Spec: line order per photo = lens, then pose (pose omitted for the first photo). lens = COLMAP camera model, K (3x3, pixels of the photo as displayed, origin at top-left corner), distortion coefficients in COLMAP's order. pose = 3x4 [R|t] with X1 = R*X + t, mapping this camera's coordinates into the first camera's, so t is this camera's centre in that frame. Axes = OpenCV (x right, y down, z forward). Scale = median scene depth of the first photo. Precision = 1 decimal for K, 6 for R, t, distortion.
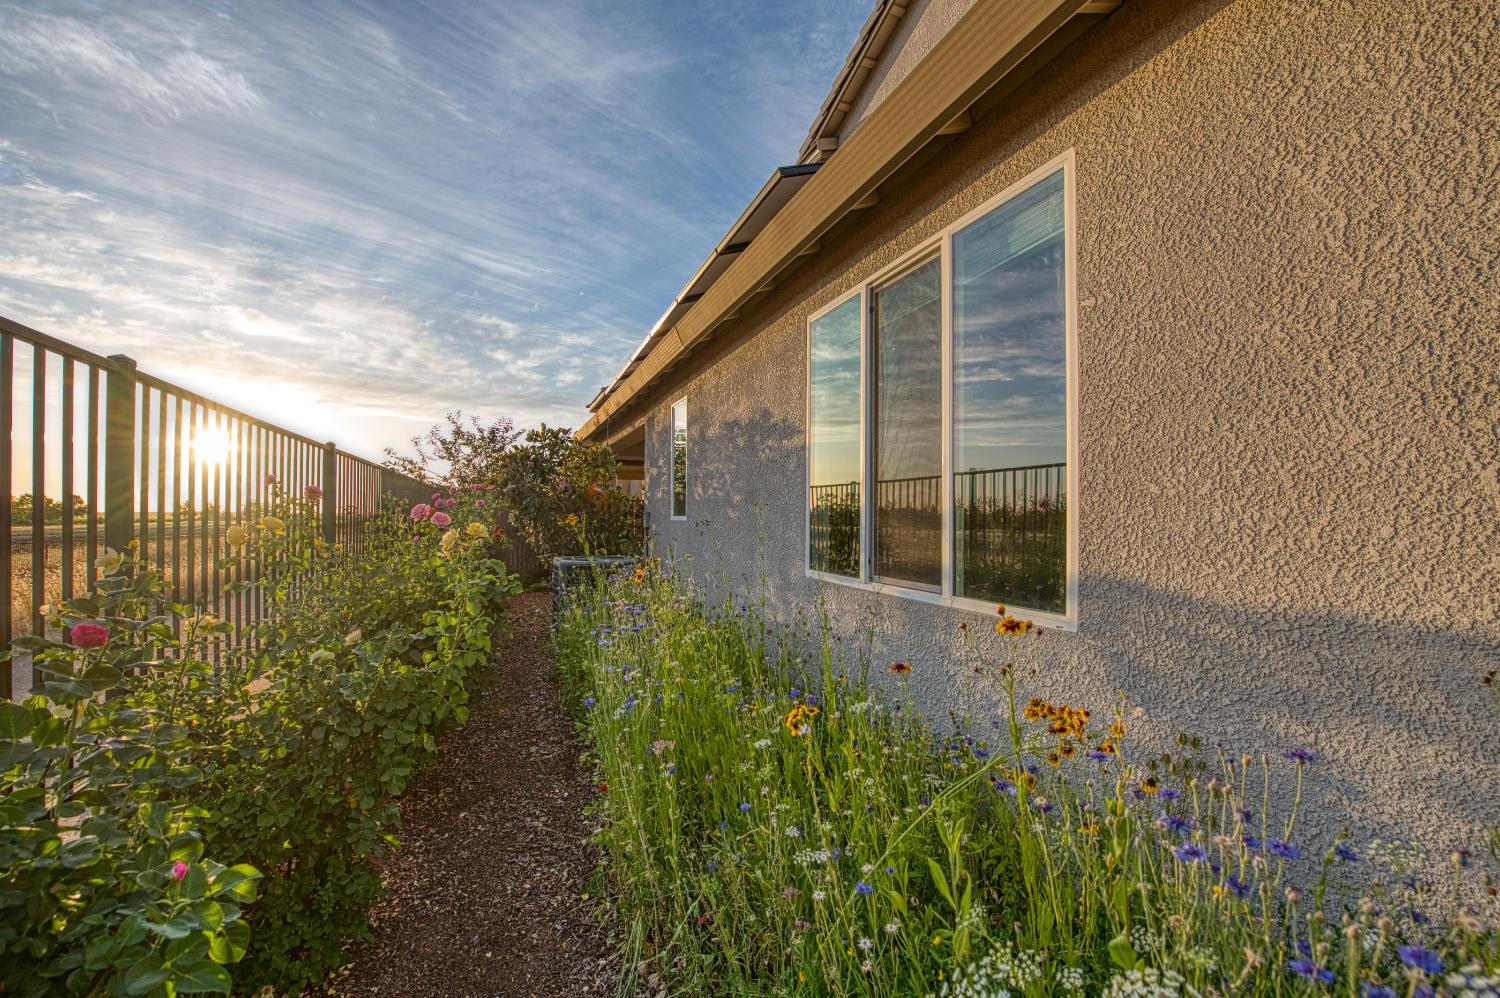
lens RADIAL K [[593.6, 0, 754.2], [0, 593.6, 501.8], [0, 0, 1]] dist [-0.007109, -0.000402]
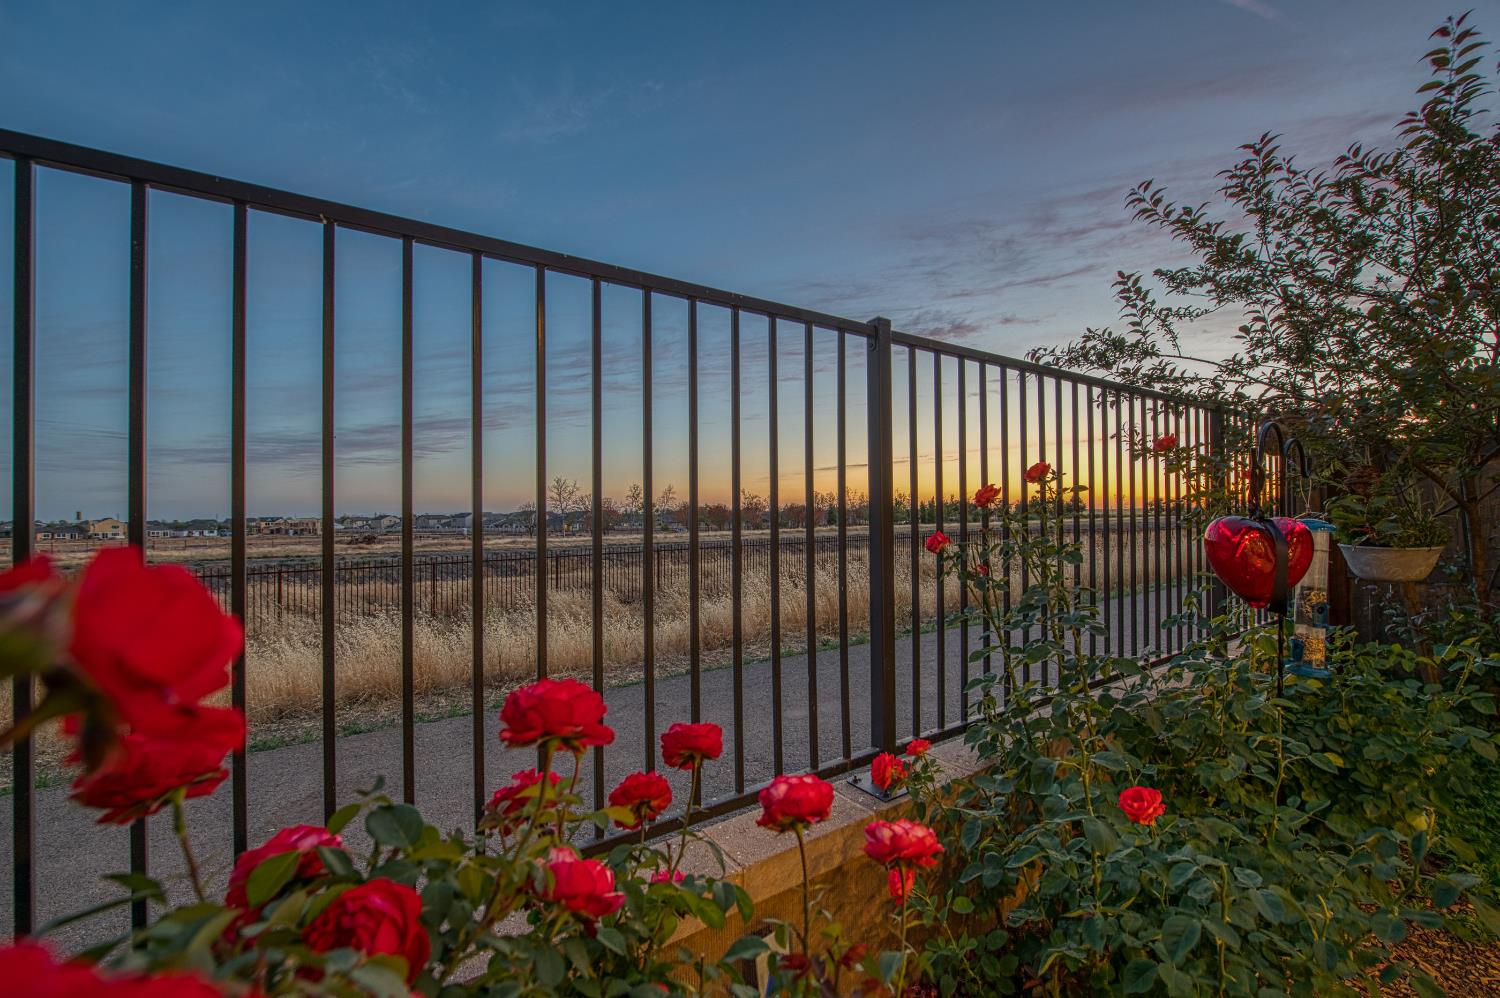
lens RADIAL K [[593.6, 0, 754.2], [0, 593.6, 501.8], [0, 0, 1]] dist [-0.007109, -0.000402]
pose [[0.164095, -0.006396, -0.986424, -0.254749], [0.012669, 0.999910, -0.004376, 0.003791], [0.986363, -0.011778, 0.164161, 0.558785]]
